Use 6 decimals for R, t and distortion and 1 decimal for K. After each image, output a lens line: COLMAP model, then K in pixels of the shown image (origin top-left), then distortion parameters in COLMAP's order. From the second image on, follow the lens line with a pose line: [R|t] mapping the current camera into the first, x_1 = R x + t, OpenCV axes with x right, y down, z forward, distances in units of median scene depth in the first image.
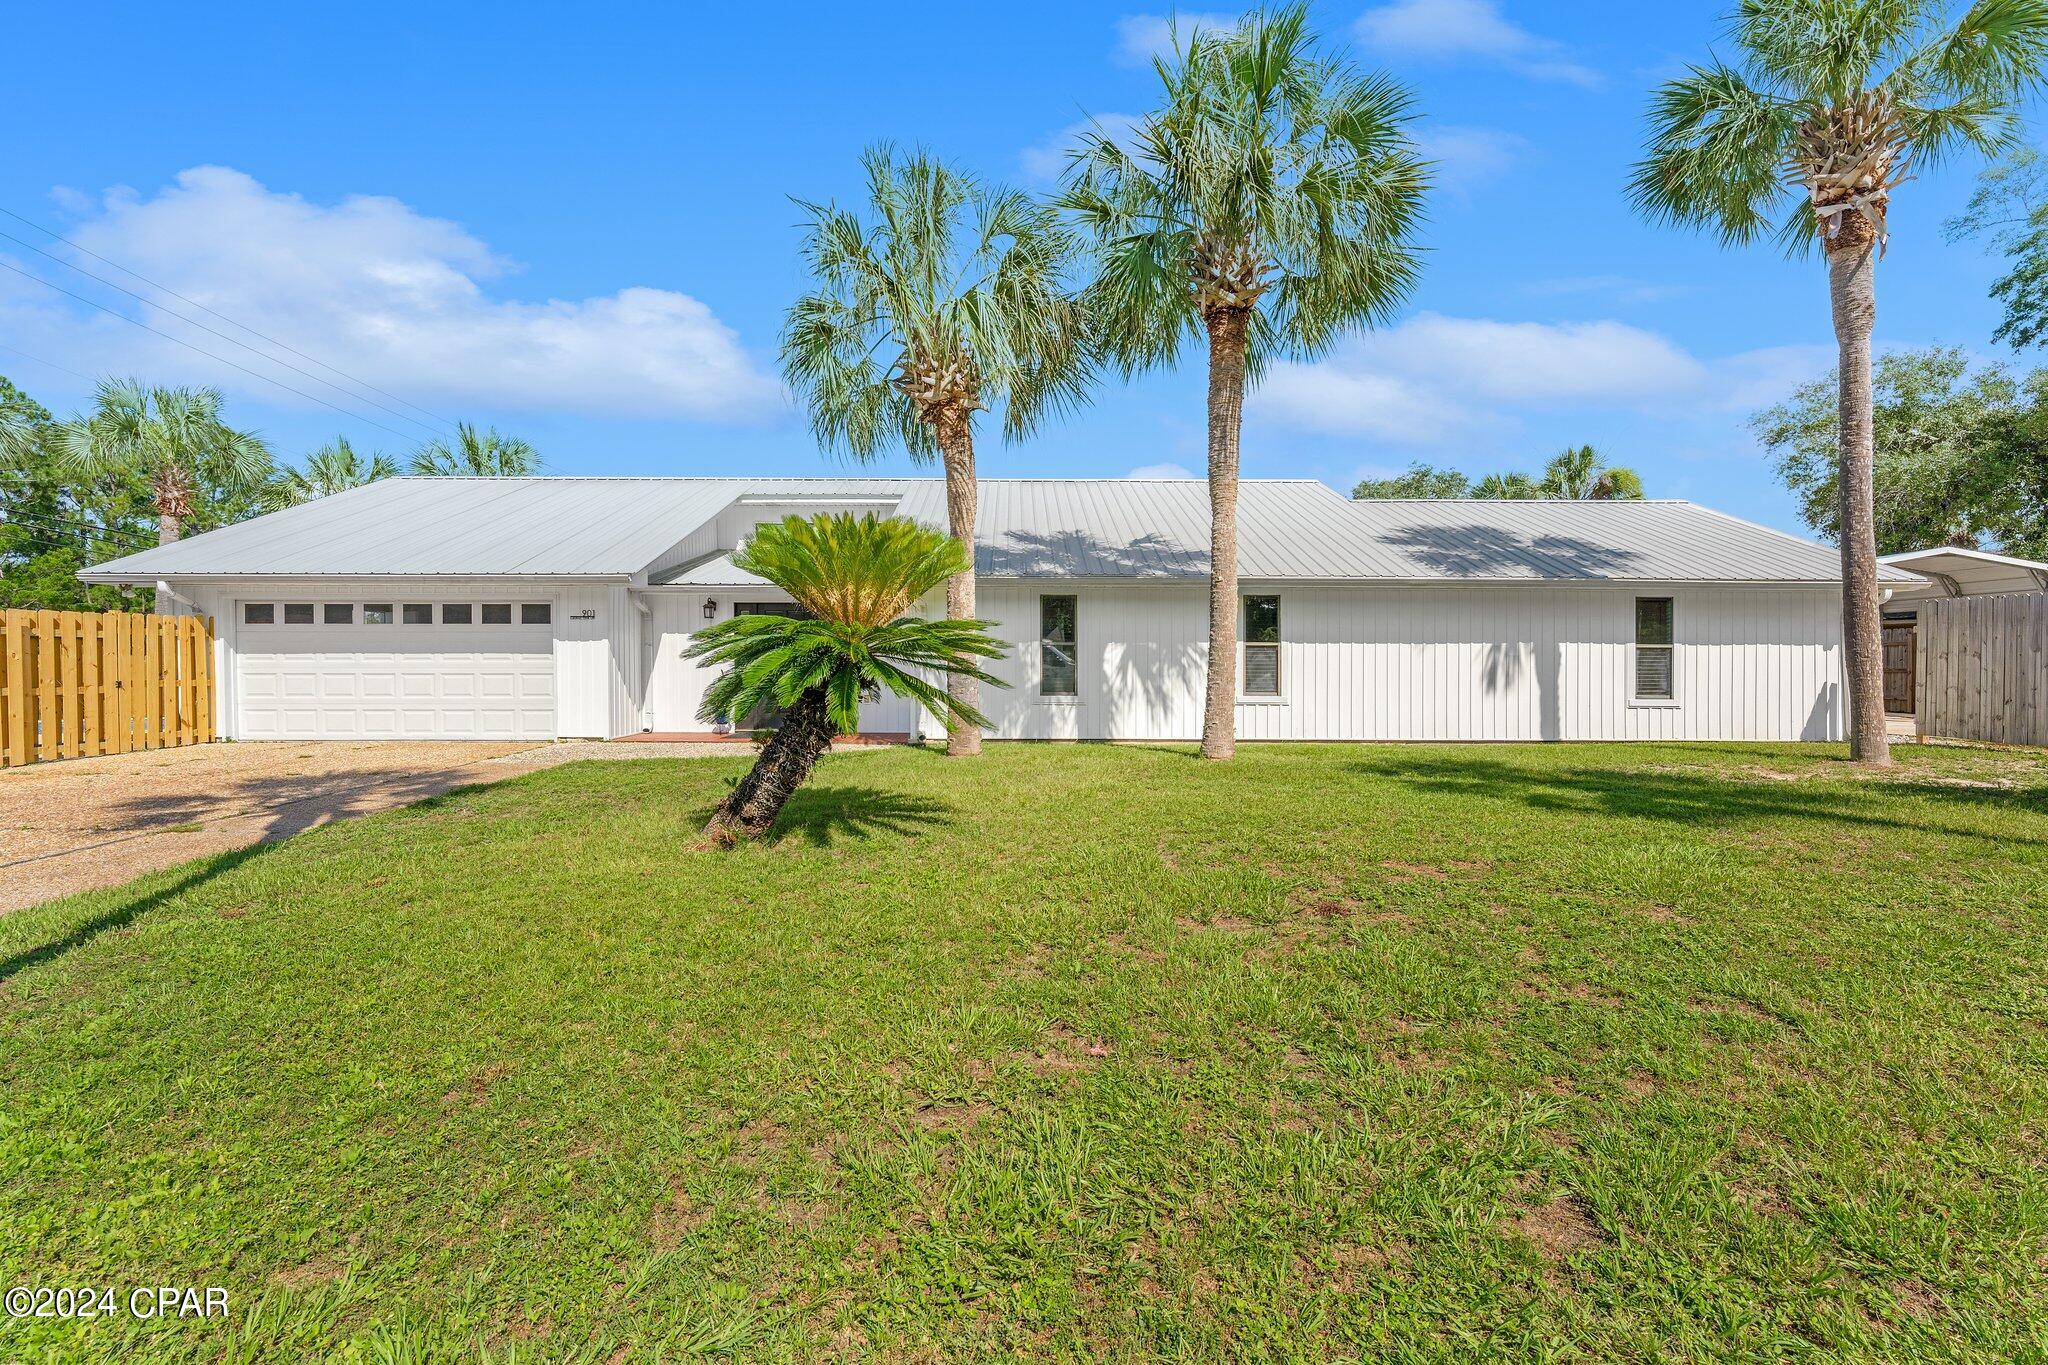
lens RADIAL K [[880.6, 0, 991.9], [0, 880.6, 673.6], [0, 0, 1]] dist [0.000082, -0.000055]
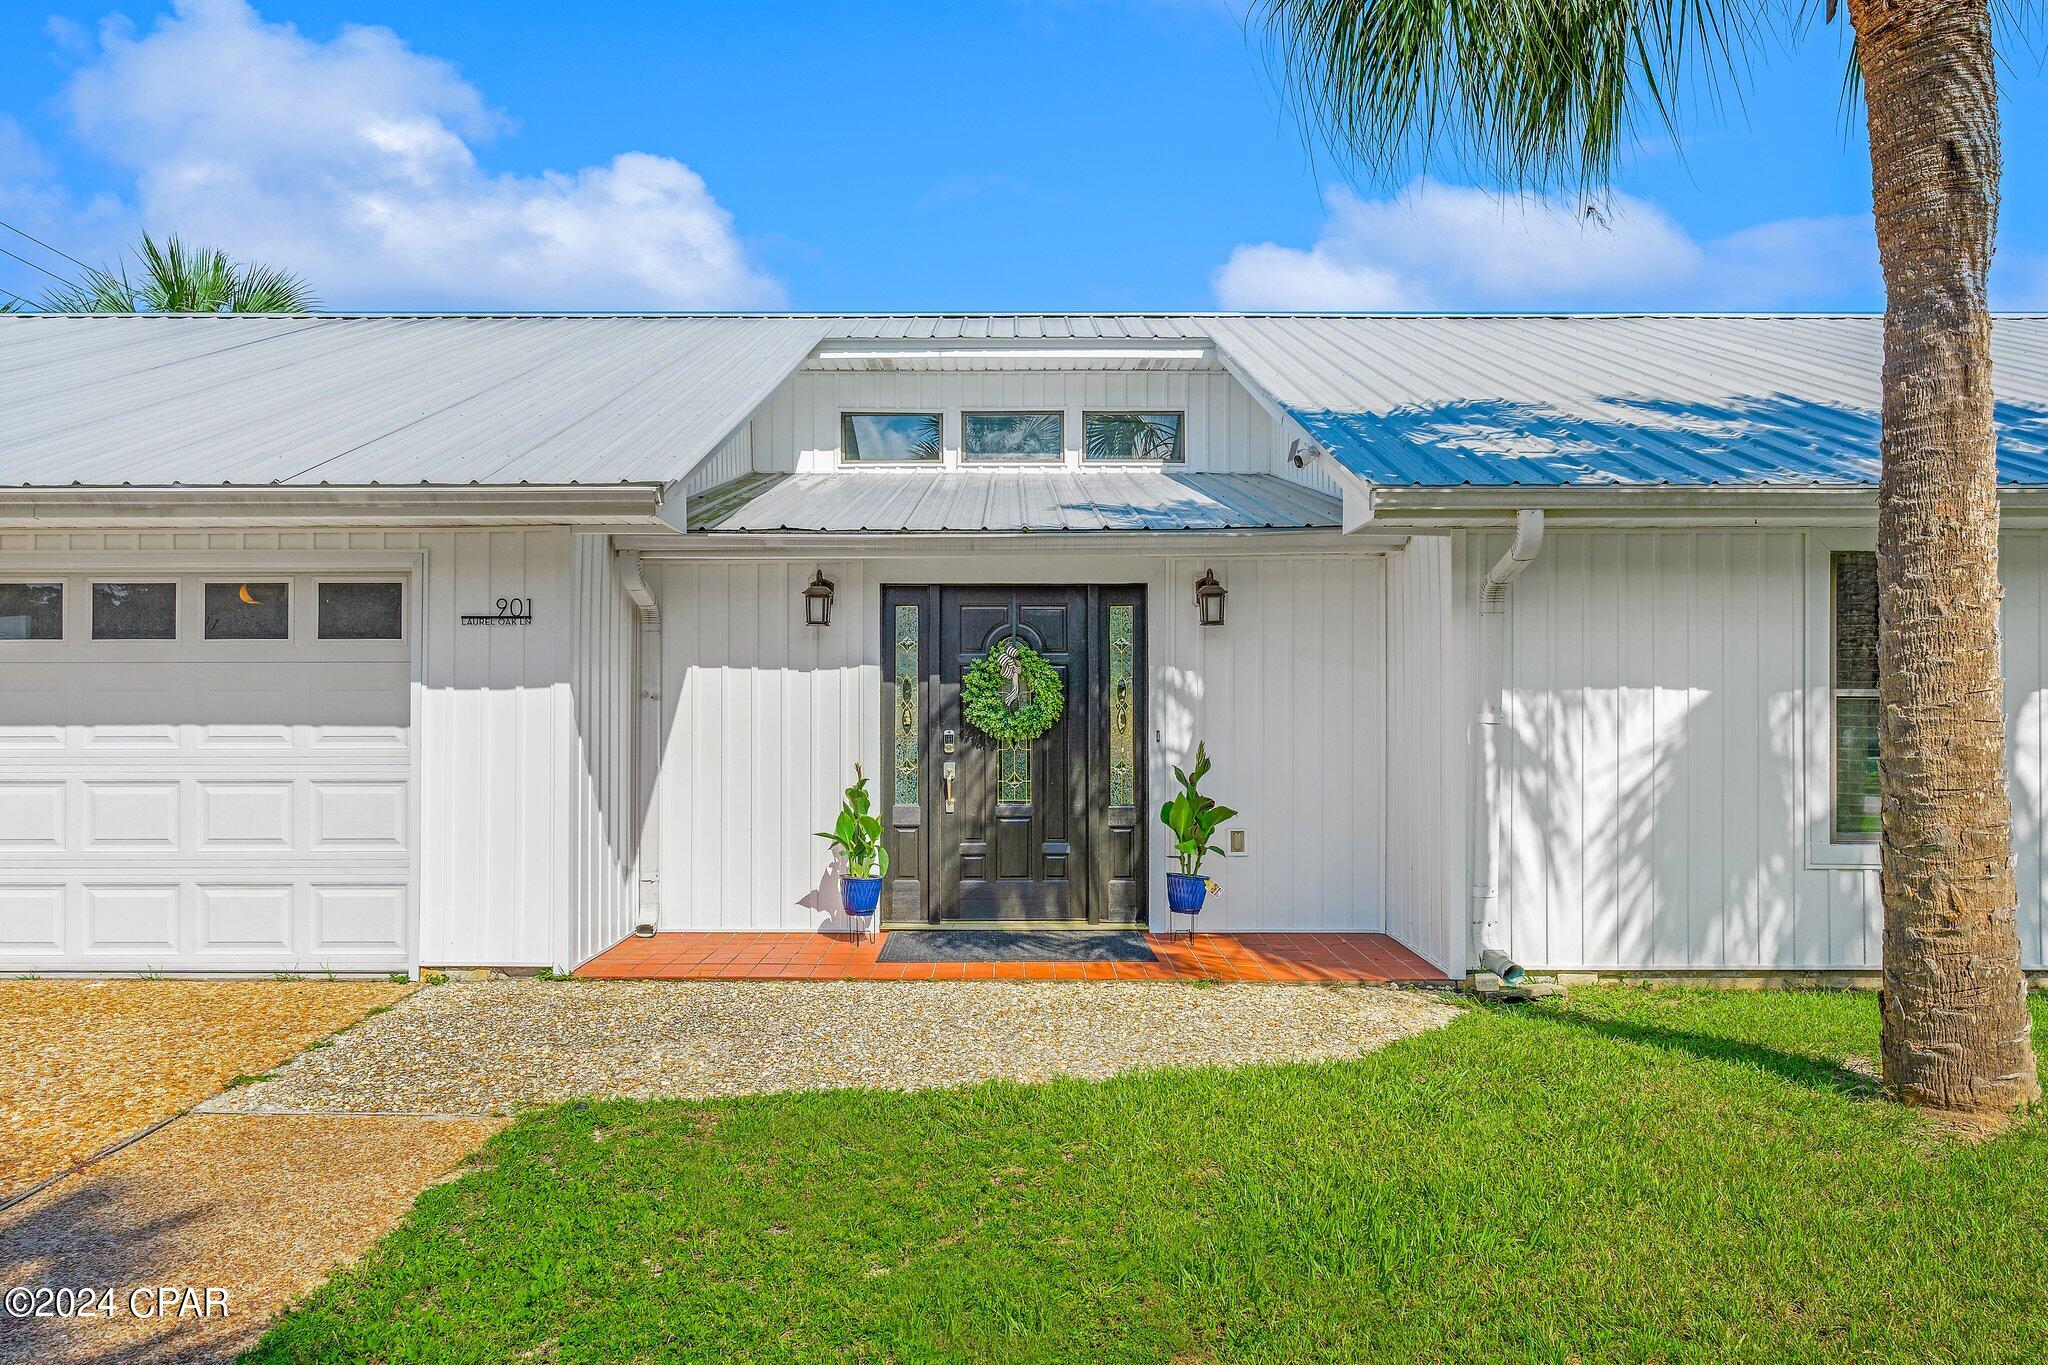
lens RADIAL K [[1408.2, 0, 1024.0], [0, 1408.2, 682.5], [0, 0, 1]] dist [-0.010229, -0.002264]
pose [[0.999842, -0.001056, 0.017750, -0.264577], [0.001626, 0.999482, -0.032138, -0.020764], [-0.017707, 0.032162, 0.999326, 0.439865]]
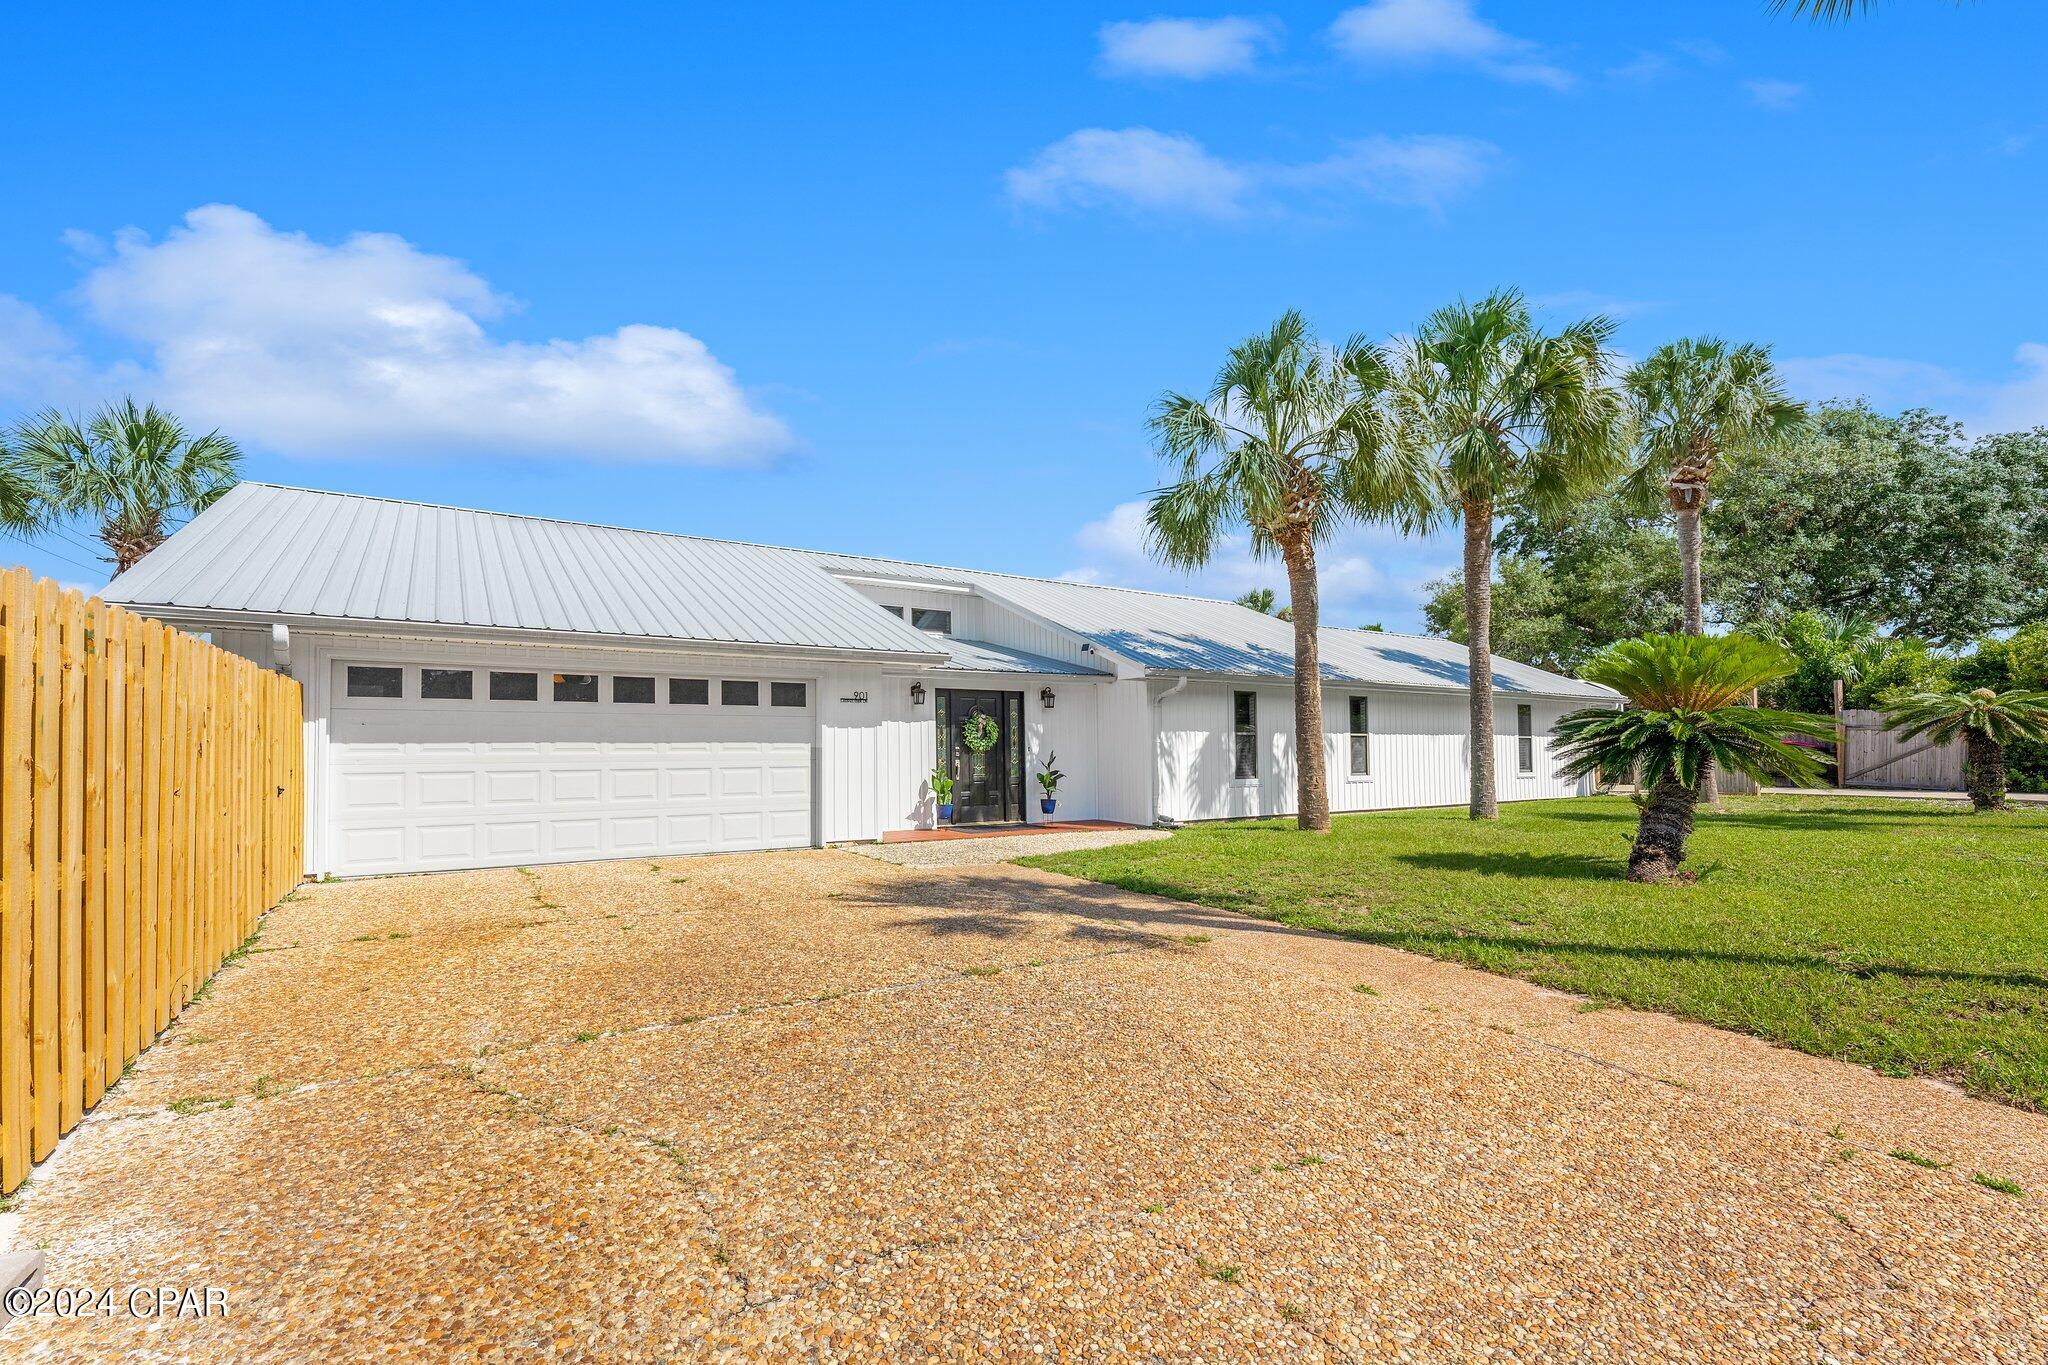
lens RADIAL K [[895.3, 0, 1029.4], [0, 895.3, 742.6], [0, 0, 1]] dist [0.000375, -0.000009]
pose [[0.838694, 0.000070, 0.544602, -0.790205], [0.016507, 0.999537, -0.025549, 0.003036], [-0.544352, 0.030418, 0.838305, 0.170293]]
